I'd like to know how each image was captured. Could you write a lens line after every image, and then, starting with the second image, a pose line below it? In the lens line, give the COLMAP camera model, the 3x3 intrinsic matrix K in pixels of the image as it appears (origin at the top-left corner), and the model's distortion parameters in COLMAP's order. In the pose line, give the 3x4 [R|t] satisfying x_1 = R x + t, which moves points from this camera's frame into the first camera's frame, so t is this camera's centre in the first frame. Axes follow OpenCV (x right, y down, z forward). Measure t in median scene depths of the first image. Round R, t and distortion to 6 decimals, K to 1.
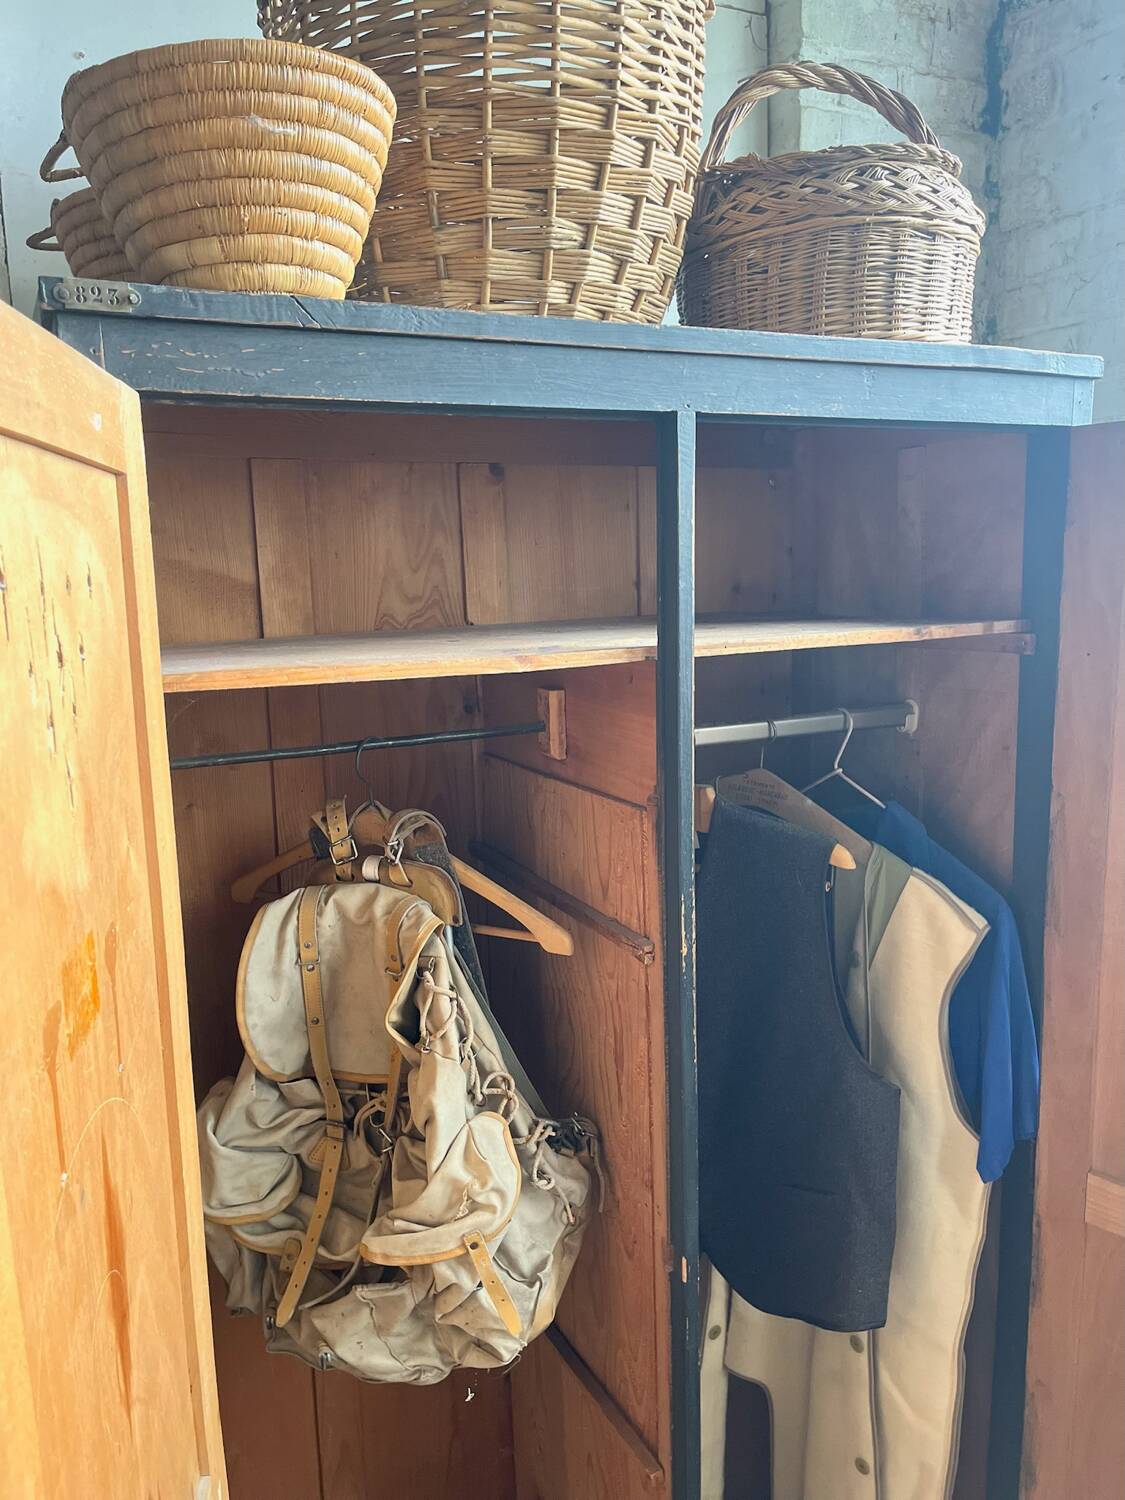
lens RADIAL K [[1130.1, 0, 566.6], [0, 1130.1, 761.0], [0, 0, 1]] dist [0.072865, -0.099911]
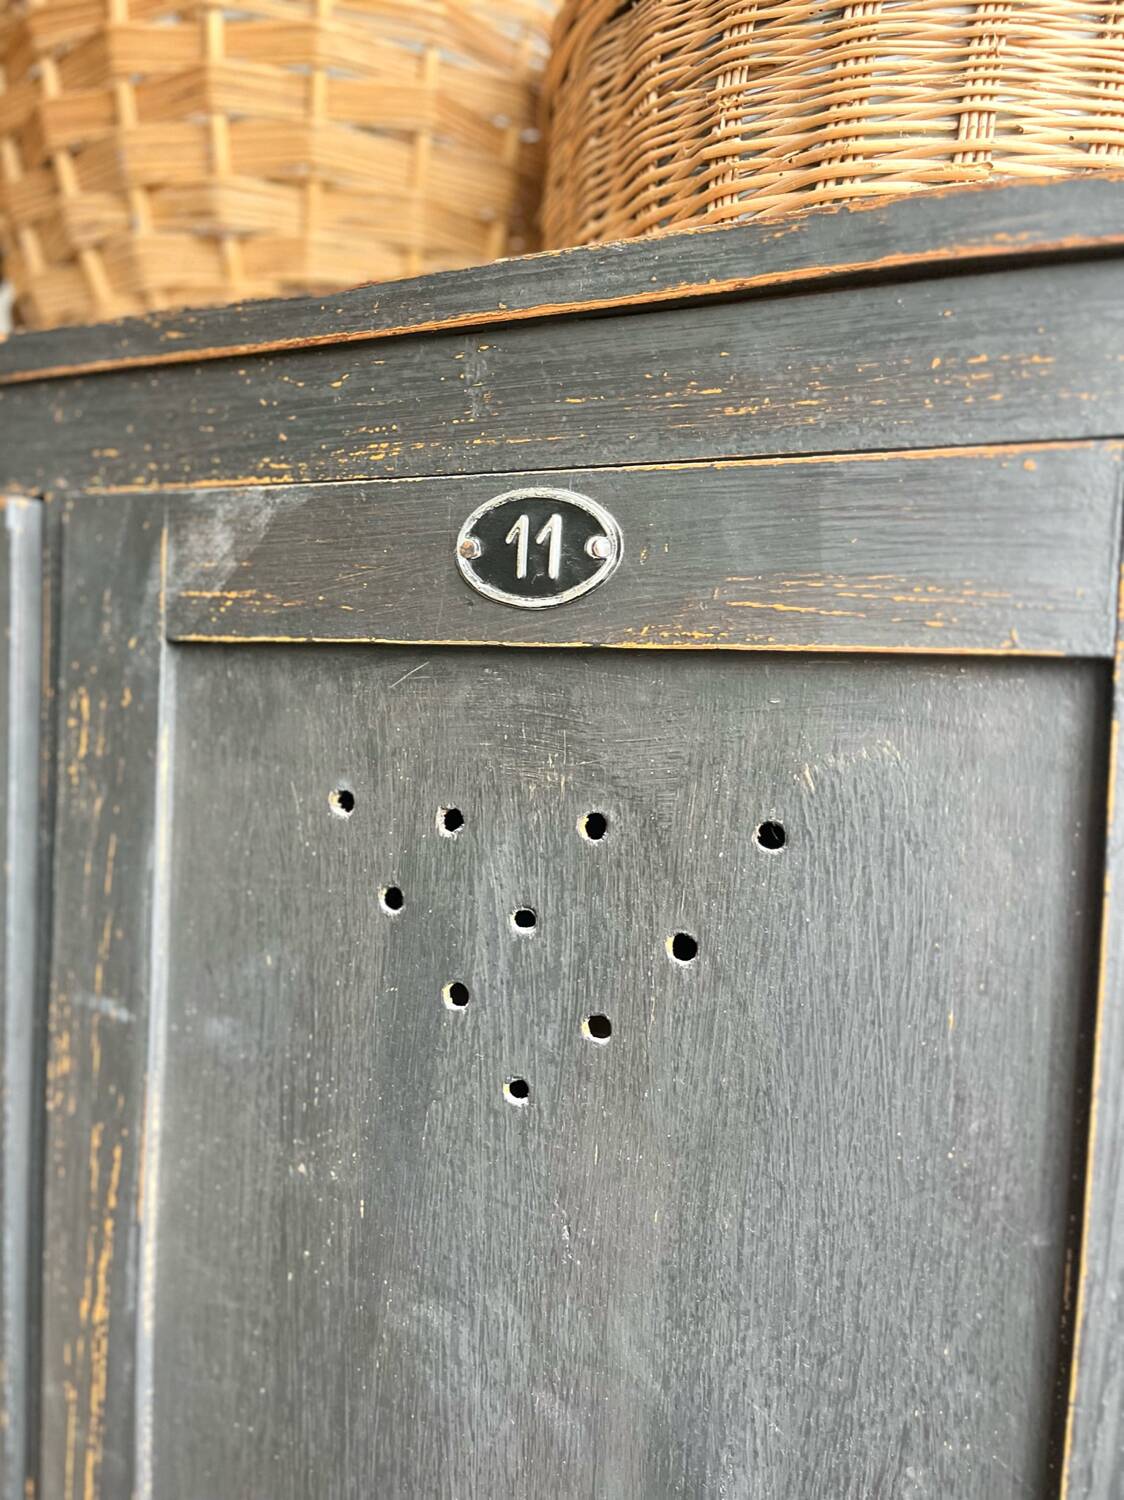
lens RADIAL K [[1130.1, 0, 576.8], [0, 1130.1, 751.3], [0, 0, 1]] dist [0.072865, -0.099911]
pose [[0.628005, 0.081097, -0.773972, 0.630484], [-0.190566, 0.980301, -0.051909, -0.213899], [0.754516, 0.180092, 0.631088, 0.874316]]
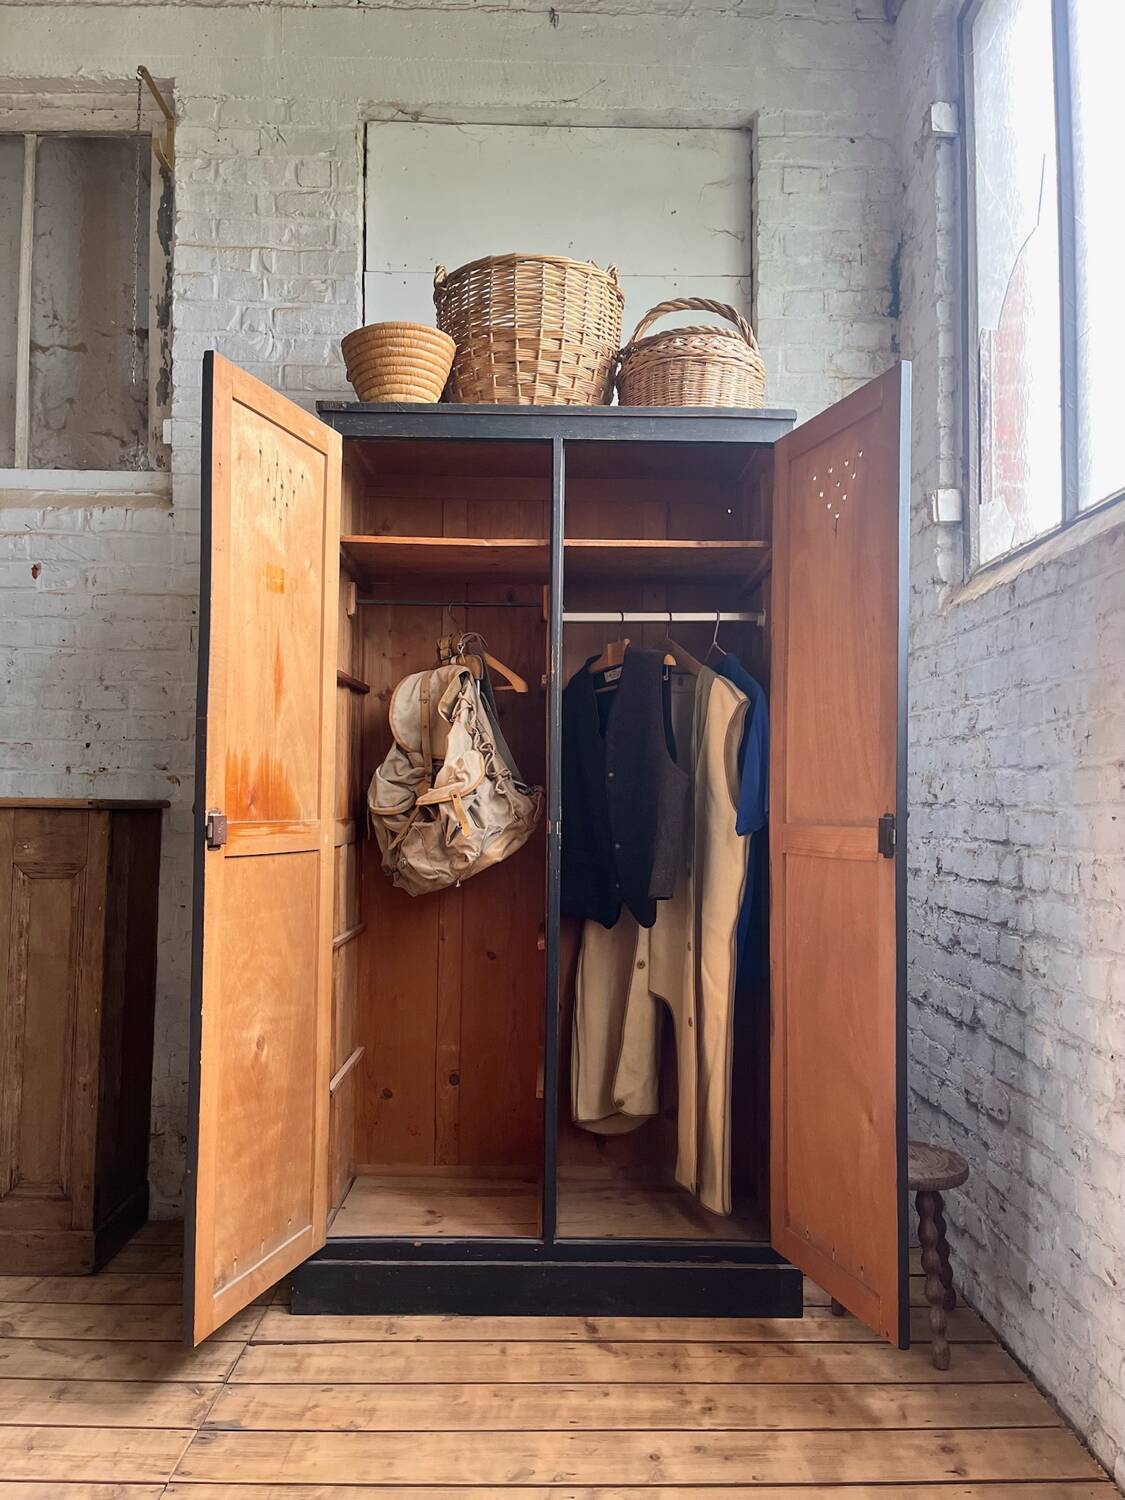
lens RADIAL K [[1130.1, 0, 571.7], [0, 1130.1, 766.2], [0, 0, 1]] dist [0.072865, -0.099911]
pose [[0.908589, 0.020738, -0.417177, 1.151656], [-0.103891, 0.978599, -0.177622, 0.799064], [0.404565, 0.204727, 0.891299, -0.997992]]
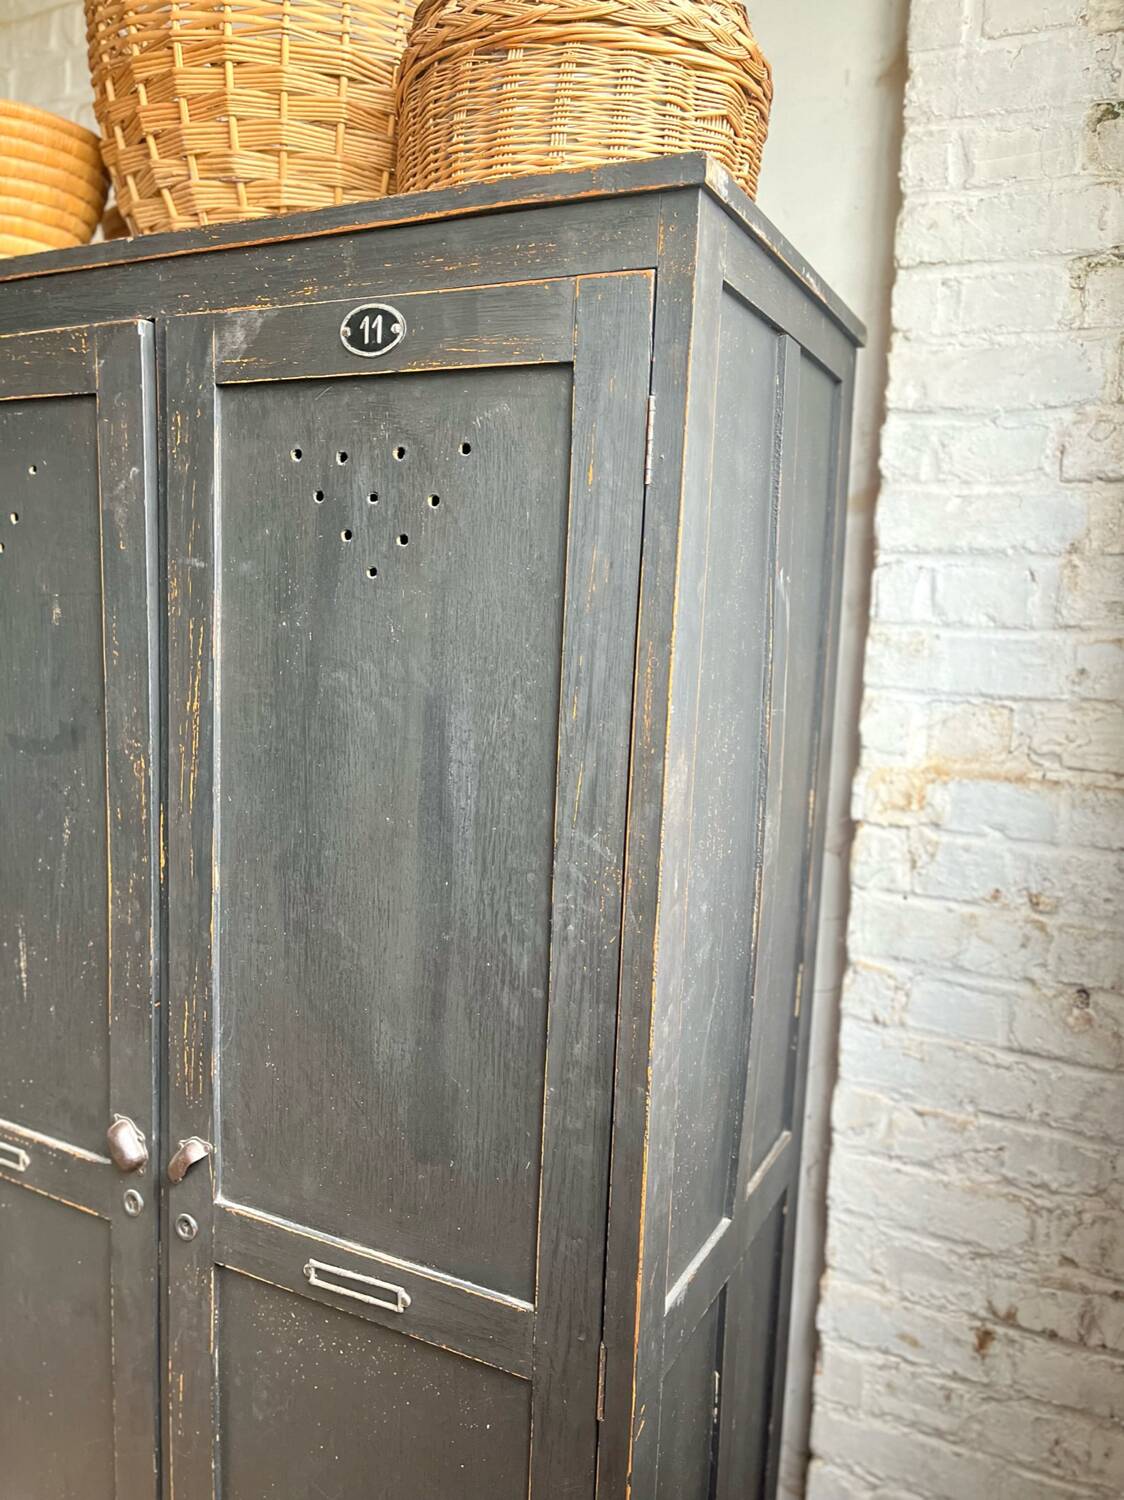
lens RADIAL K [[1130.1, 0, 558.1], [0, 1130.1, 759.4], [0, 0, 1]] dist [0.072865, -0.099911]
pose [[0.599037, 0.150625, -0.786426, 1.170948], [-0.190961, 0.980683, 0.042372, -0.031062], [0.777617, 0.124795, 0.616229, 0.693127]]
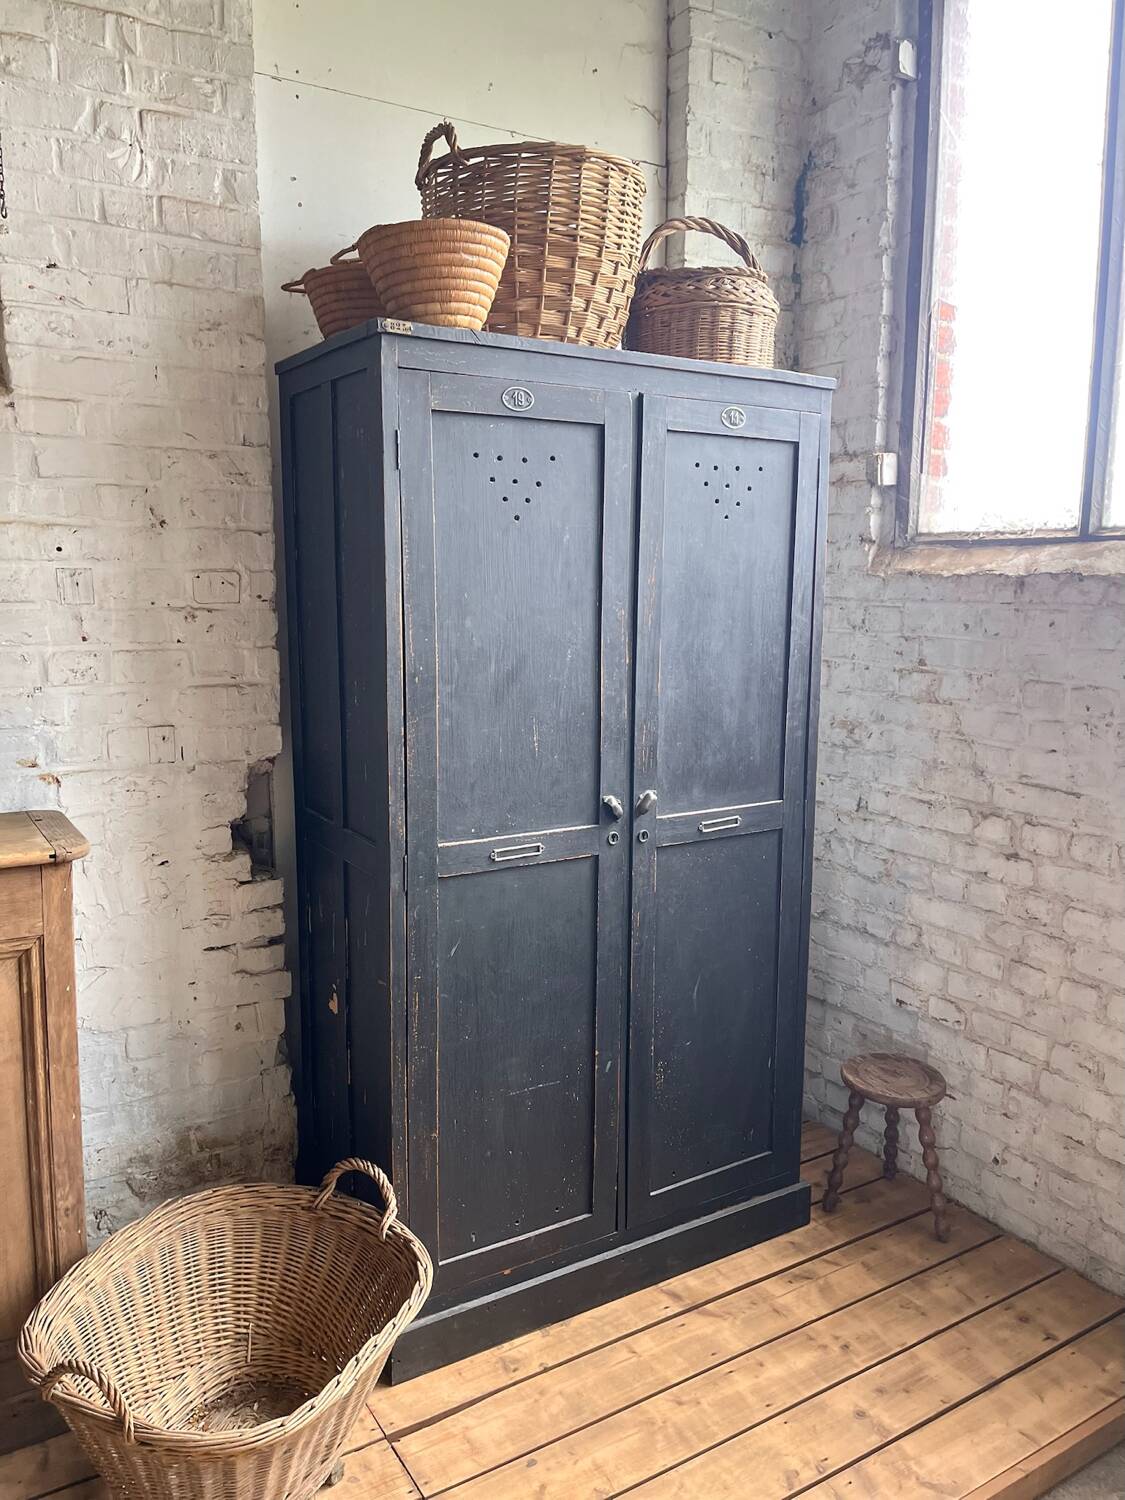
lens RADIAL K [[1130.1, 0, 566.4], [0, 1130.1, 763.3], [0, 0, 1]] dist [0.072865, -0.099911]
pose [[0.993337, 0.014552, 0.114320, -0.250133], [-0.013655, 0.999870, -0.008625, 0.399284], [-0.114430, 0.007006, 0.993407, -1.073169]]
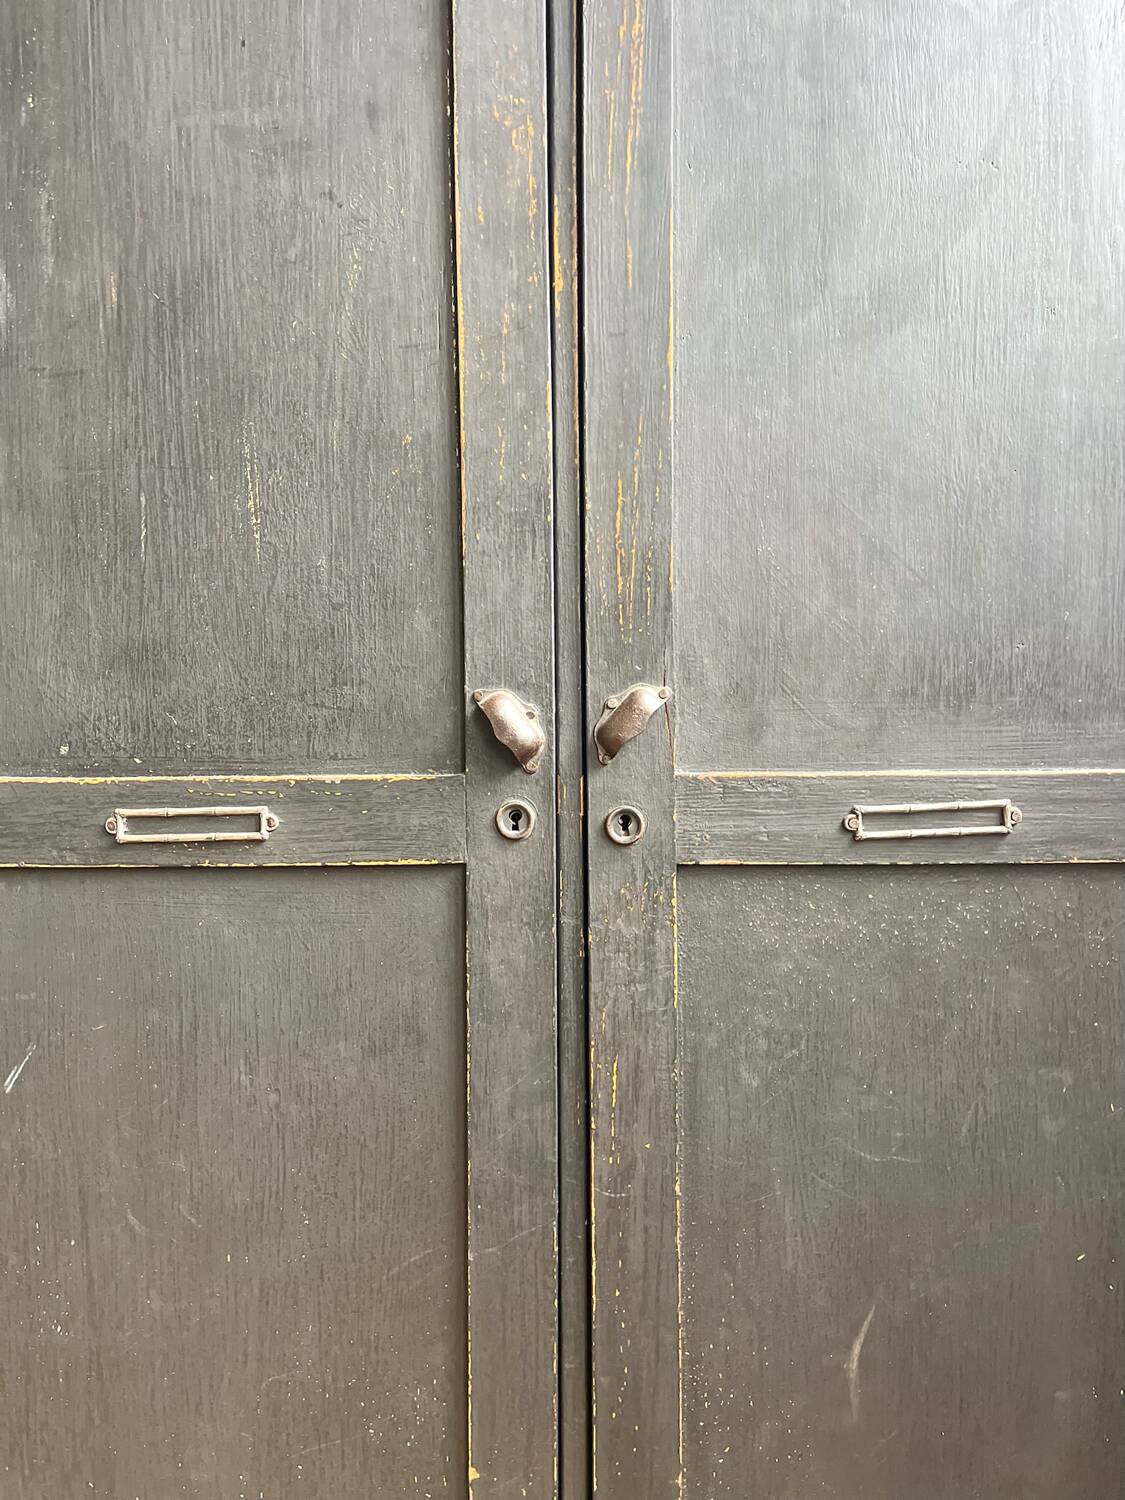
lens RADIAL K [[1130.1, 0, 570.4], [0, 1130.1, 757.2], [0, 0, 1]] dist [0.072865, -0.099911]
pose [[0.893084, 0.035191, -0.448512, 0.460341], [-0.092079, 0.990130, -0.105662, 0.560658], [0.440366, 0.135663, 0.887509, 0.470054]]
